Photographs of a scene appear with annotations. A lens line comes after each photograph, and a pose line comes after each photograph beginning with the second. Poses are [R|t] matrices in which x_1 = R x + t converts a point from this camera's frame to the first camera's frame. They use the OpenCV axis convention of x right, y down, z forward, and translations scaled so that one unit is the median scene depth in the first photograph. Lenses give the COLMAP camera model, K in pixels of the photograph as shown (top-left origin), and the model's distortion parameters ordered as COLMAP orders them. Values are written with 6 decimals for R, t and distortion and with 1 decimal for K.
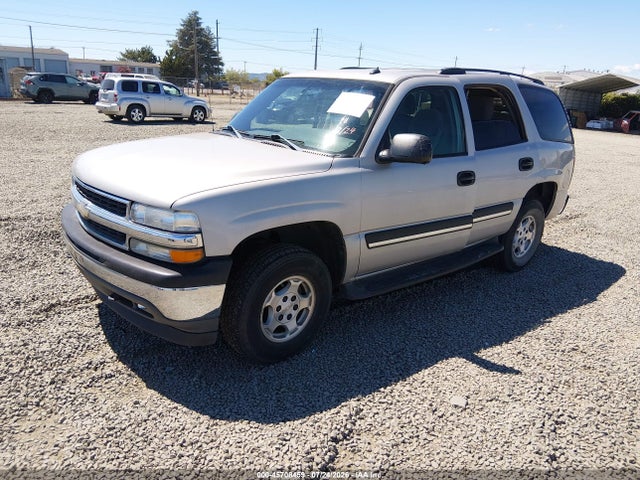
lens RADIAL K [[488.5, 0, 320.0], [0, 488.5, 240.0], [0, 0, 1]] dist [0.089292, -0.149122]
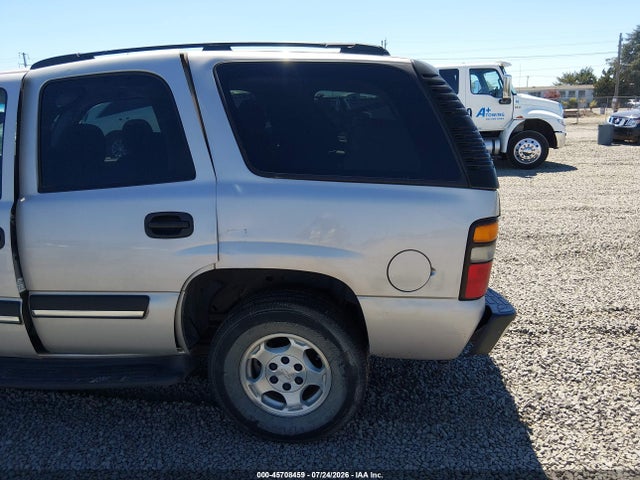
lens RADIAL K [[488.5, 0, 320.0], [0, 488.5, 240.0], [0, 0, 1]] dist [0.089292, -0.149122]
pose [[0.664899, 0.115985, -0.737873, 0.865947], [-0.154063, 0.987924, 0.016463, -0.168115], [0.730872, 0.102732, 0.674739, 0.772145]]
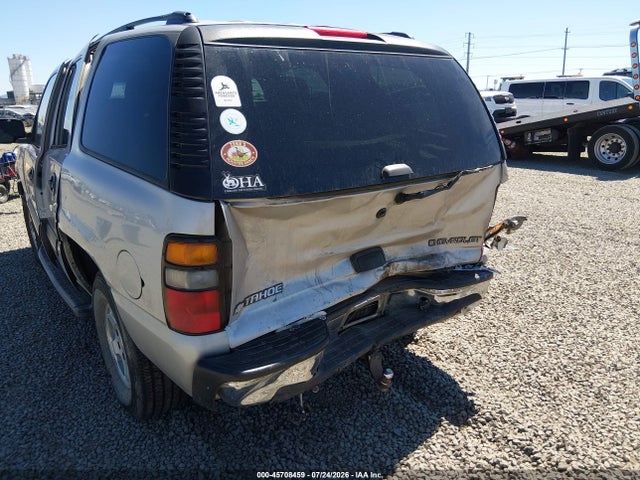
lens RADIAL K [[488.5, 0, 320.0], [0, 488.5, 240.0], [0, 0, 1]] dist [0.089292, -0.149122]
pose [[-0.073406, 0.225446, -0.971486, 0.963453], [-0.281759, 0.929742, 0.237048, -0.315441], [0.956673, 0.291126, -0.004727, 1.306234]]
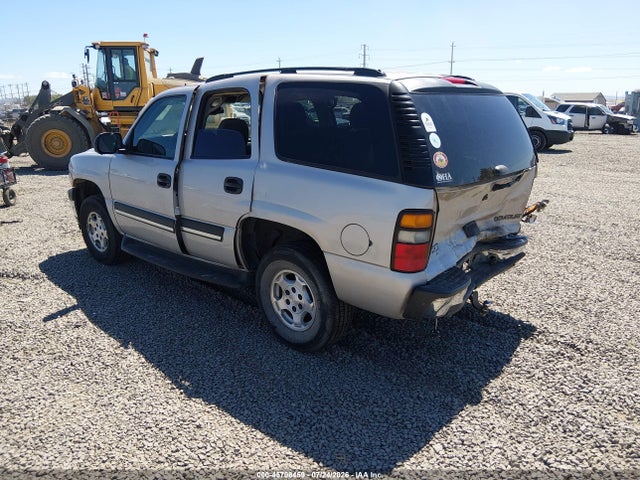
lens RADIAL K [[488.5, 0, 320.0], [0, 488.5, 240.0], [0, 0, 1]] dist [0.089292, -0.149122]
pose [[0.122697, 0.211076, -0.969738, 1.191029], [-0.280390, 0.944686, 0.170146, -0.239445], [0.952012, 0.251029, 0.175094, 1.003586]]
